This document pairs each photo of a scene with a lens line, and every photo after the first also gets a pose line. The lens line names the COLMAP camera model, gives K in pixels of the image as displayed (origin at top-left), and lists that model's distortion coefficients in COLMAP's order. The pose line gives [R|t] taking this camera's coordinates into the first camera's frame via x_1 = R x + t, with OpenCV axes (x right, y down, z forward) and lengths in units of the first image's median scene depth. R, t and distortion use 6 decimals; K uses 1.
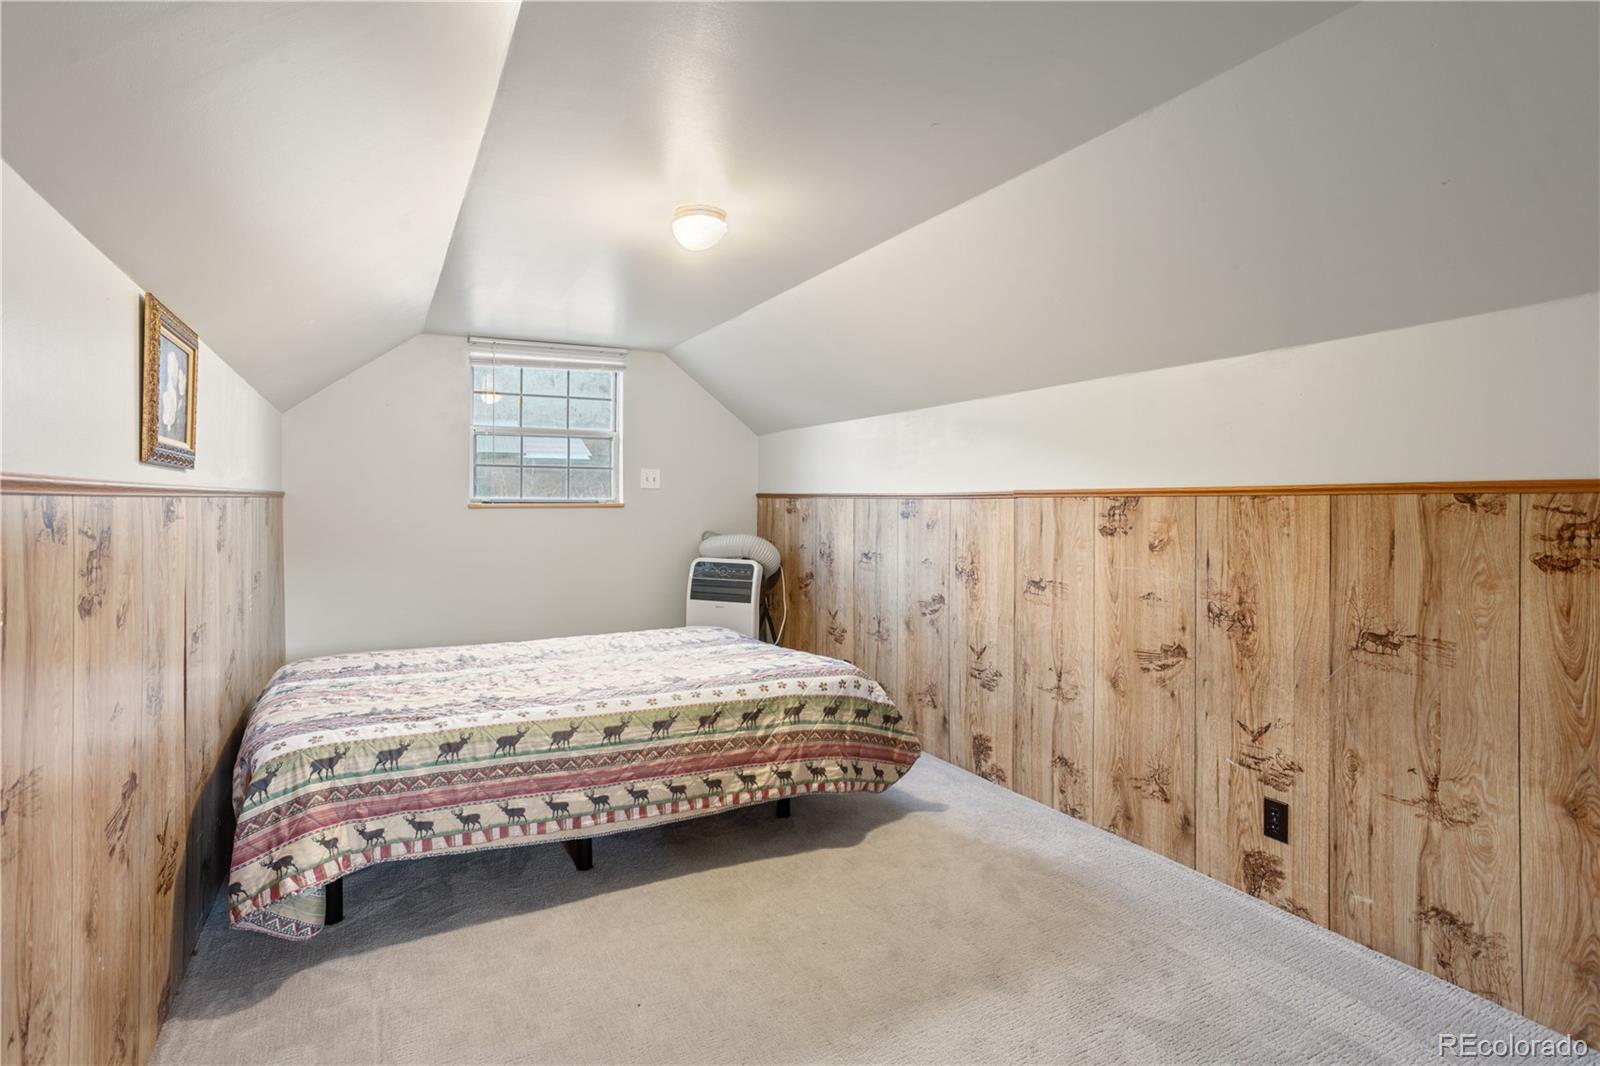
lens RADIAL K [[806.2, 0, 796.6], [0, 806.2, 573.4], [0, 0, 1]] dist [0.000810, 0.057835]
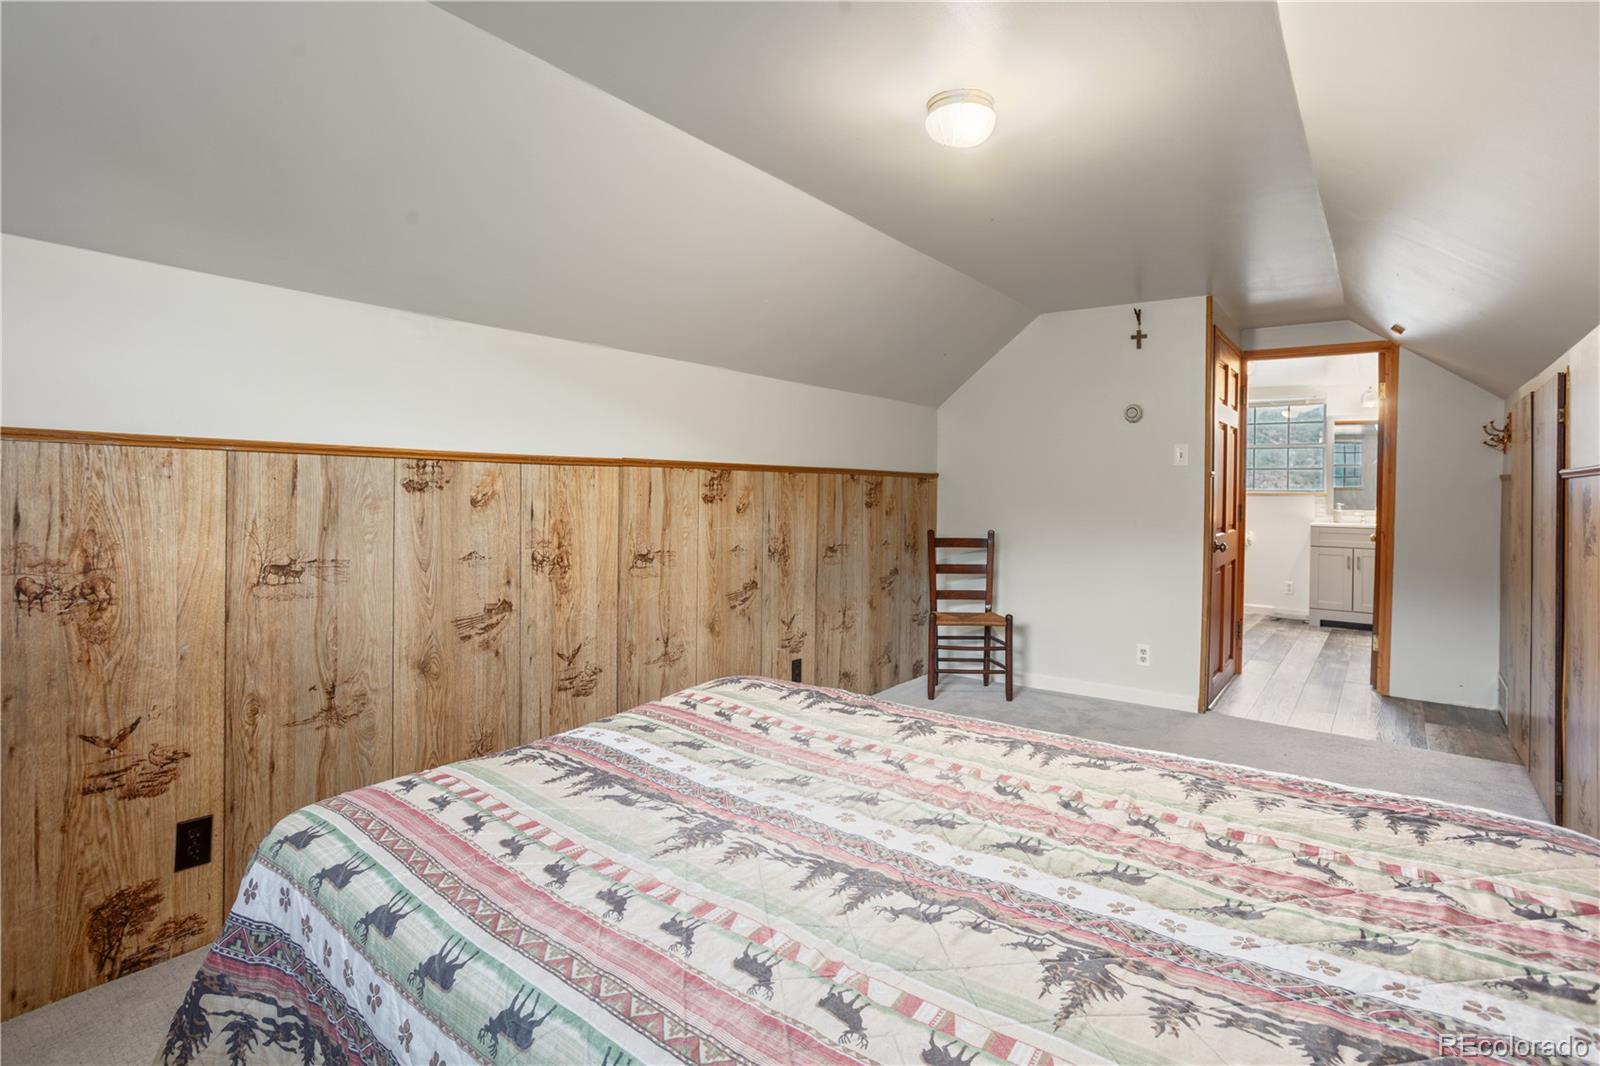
lens RADIAL K [[866.3, 0, 801.0], [0, 866.3, 434.0], [0, 0, 1]] dist [0.001724, 0.001418]
pose [[-0.433973, -0.025632, 0.900561, -0.633335], [-0.001571, 0.999615, 0.027695, -0.144756], [-0.900925, 0.010604, -0.433846, 1.145547]]
